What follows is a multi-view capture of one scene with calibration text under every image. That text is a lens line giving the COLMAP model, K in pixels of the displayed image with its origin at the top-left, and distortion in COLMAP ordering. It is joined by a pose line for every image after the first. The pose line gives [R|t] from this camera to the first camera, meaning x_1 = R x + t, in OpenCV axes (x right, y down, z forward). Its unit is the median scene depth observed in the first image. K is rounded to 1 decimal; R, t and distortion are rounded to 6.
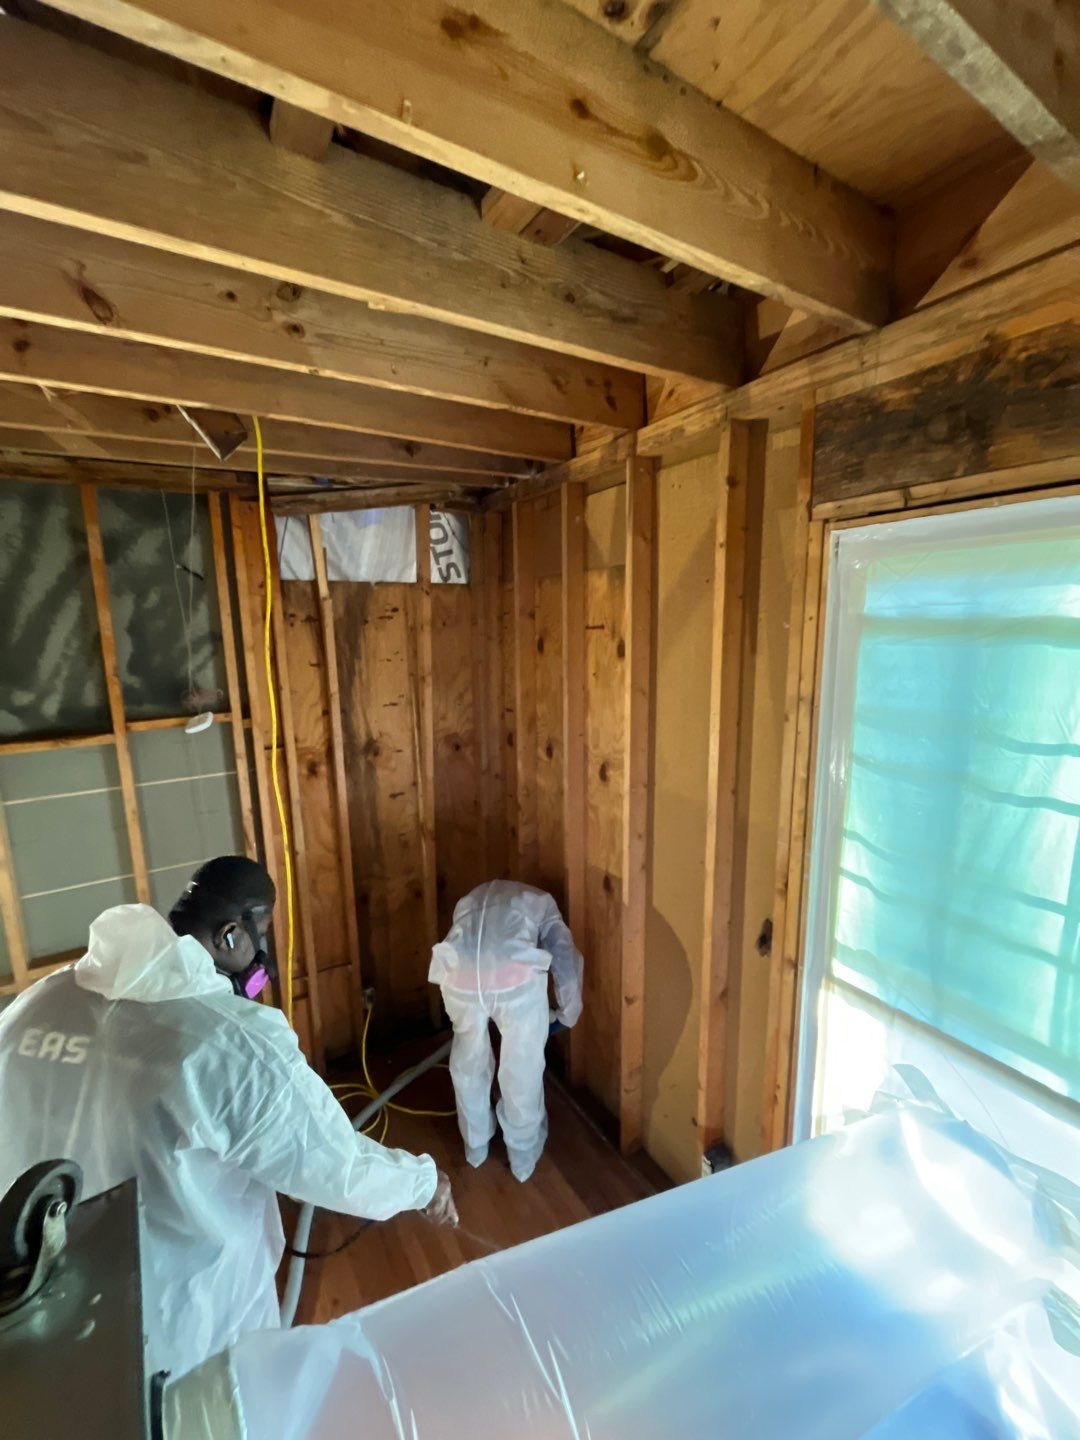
lens RADIAL K [[584.3, 0, 545.1], [0, 584.3, 721.9], [0, 0, 1]] dist [0.003329, 0.000273]
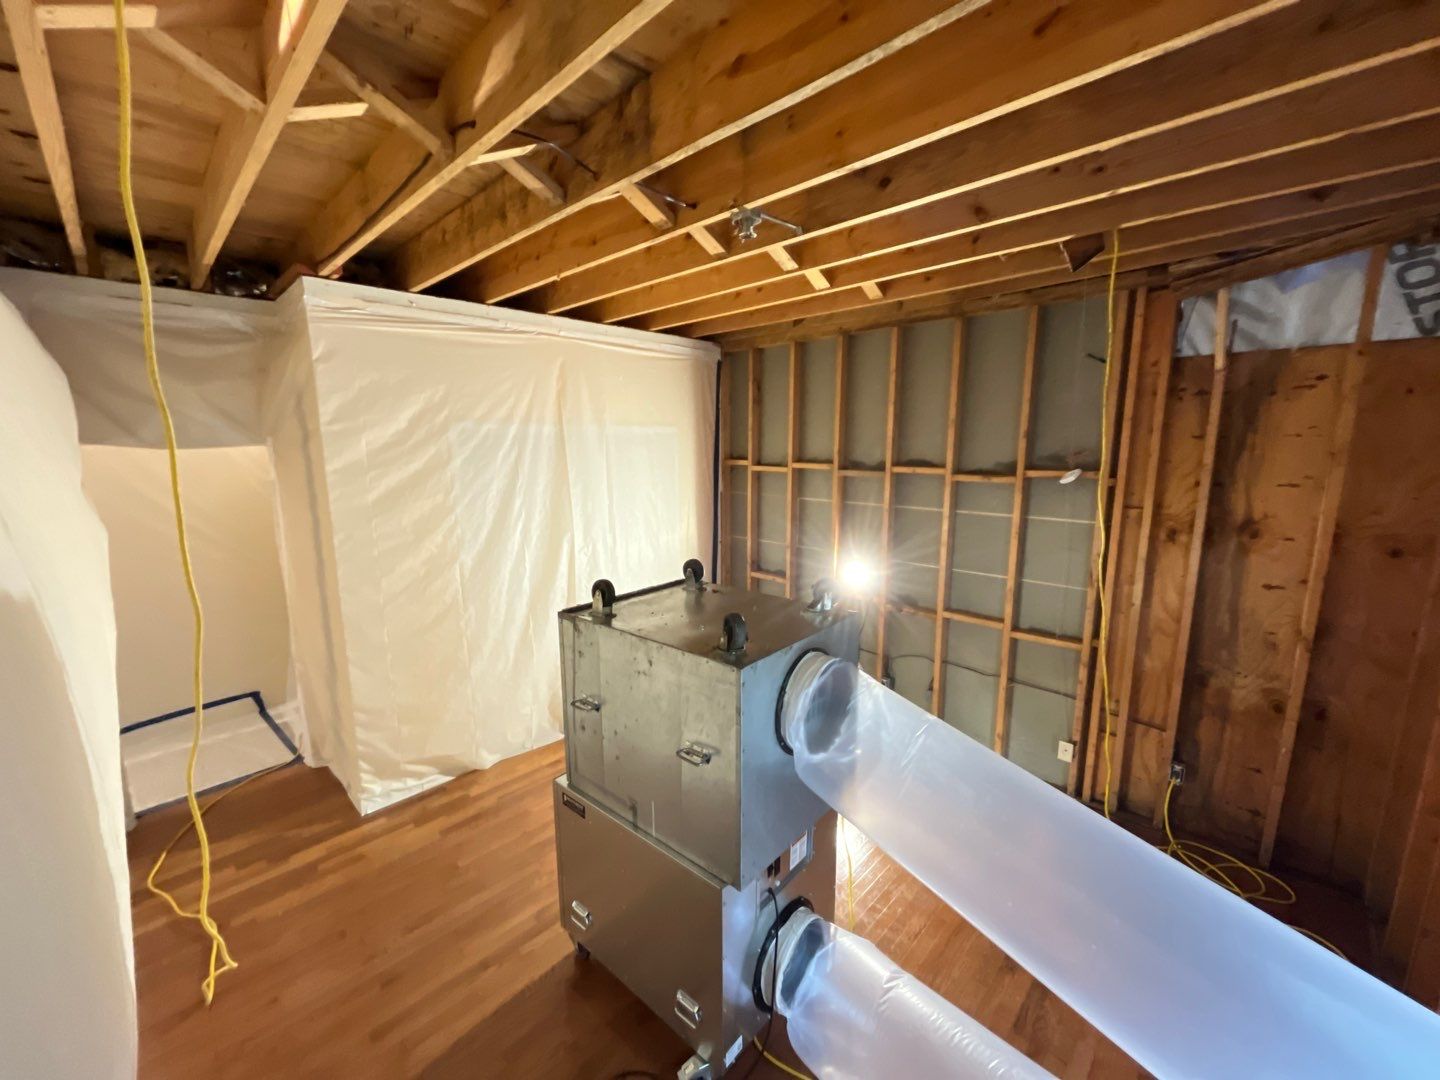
lens RADIAL K [[584.3, 0, 721.8], [0, 584.3, 535.3], [0, 0, 1]] dist [0.003329, 0.000273]
pose [[0.235486, 0.177672, -0.955499, 0.429293], [-0.164864, 0.976202, 0.140890, 0.065600], [0.957792, 0.124349, 0.259174, -0.057934]]
